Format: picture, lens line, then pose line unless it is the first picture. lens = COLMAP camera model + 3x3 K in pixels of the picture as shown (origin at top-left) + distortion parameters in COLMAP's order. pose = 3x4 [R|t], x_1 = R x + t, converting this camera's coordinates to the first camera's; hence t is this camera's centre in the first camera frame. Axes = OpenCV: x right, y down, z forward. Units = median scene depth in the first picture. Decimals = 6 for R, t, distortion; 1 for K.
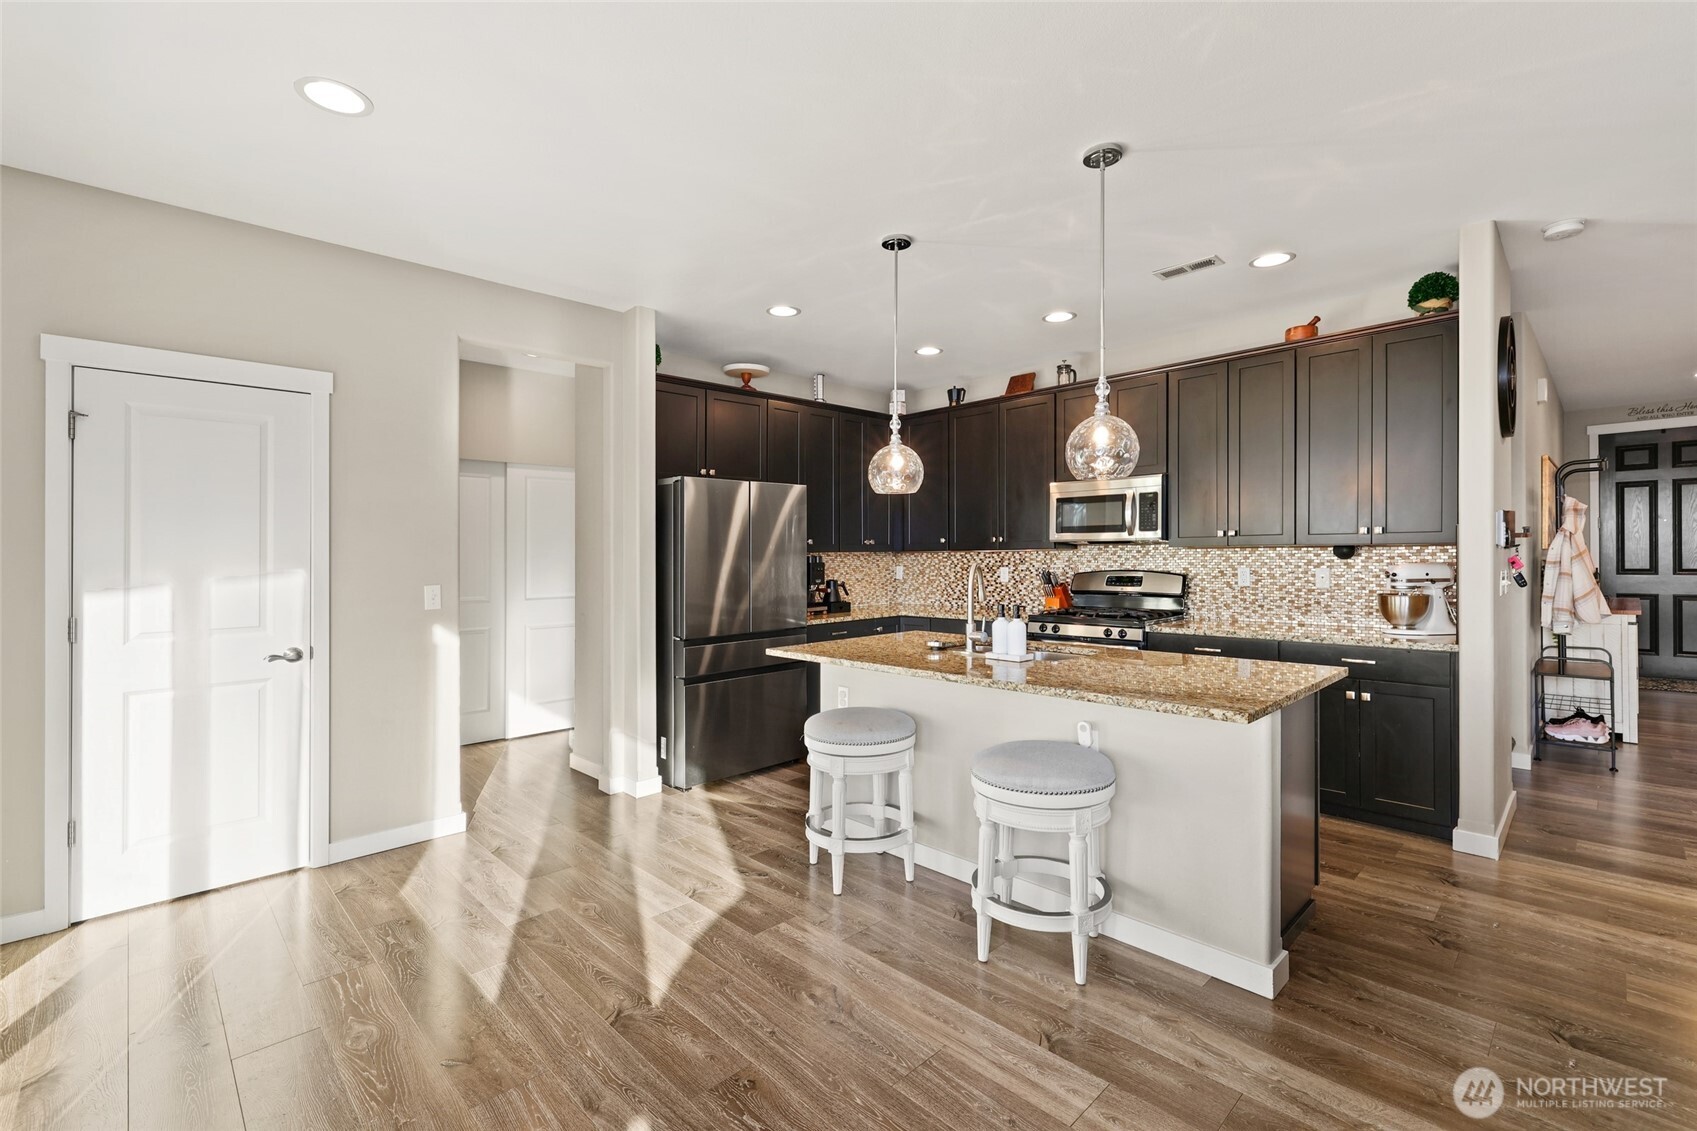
lens RADIAL K [[747.8, 0, 847.7], [0, 747.8, 546.1], [0, 0, 1]] dist [0.000442, 0.000333]
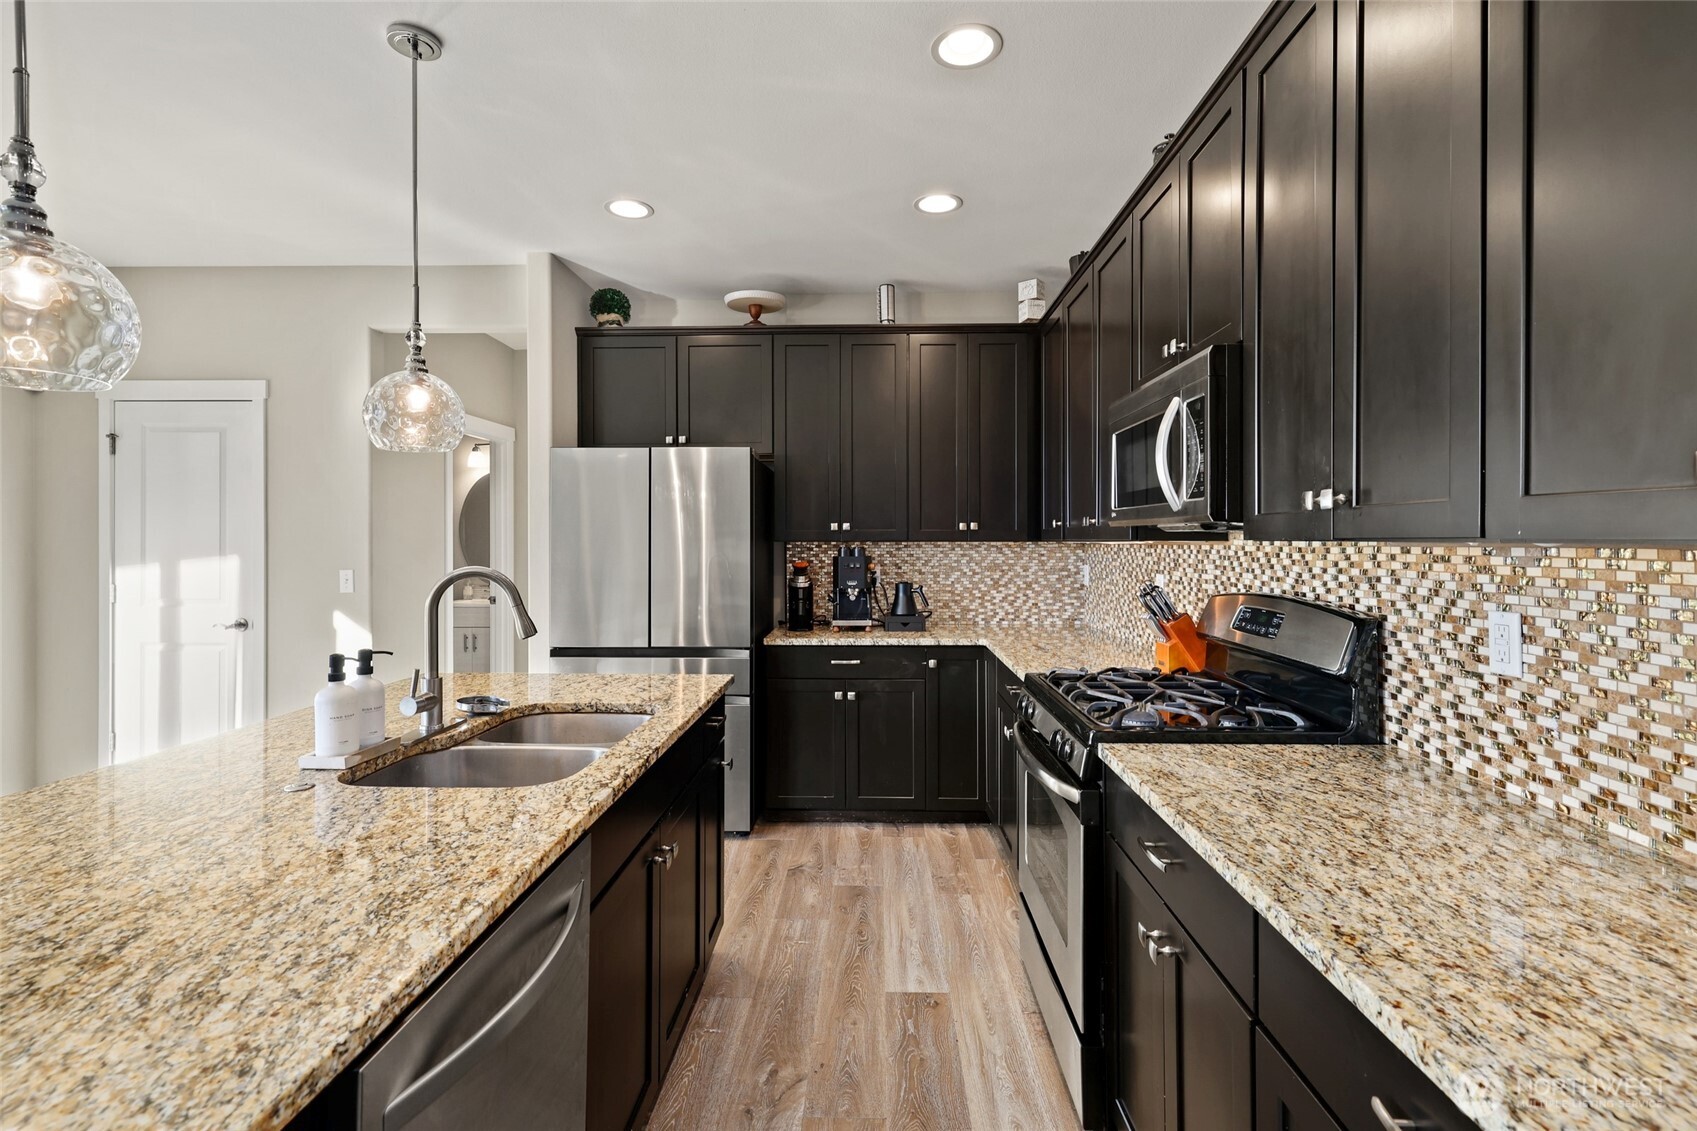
lens RADIAL K [[766.8, 0, 854.0], [0, 766.8, 533.0], [0, 0, 1]] dist [0.001062, 0.000095]
pose [[0.700114, 0.005166, -0.714012, 0.526617], [-0.000137, 0.999975, 0.007101, -0.004810], [0.714031, -0.004873, 0.700097, 0.560946]]
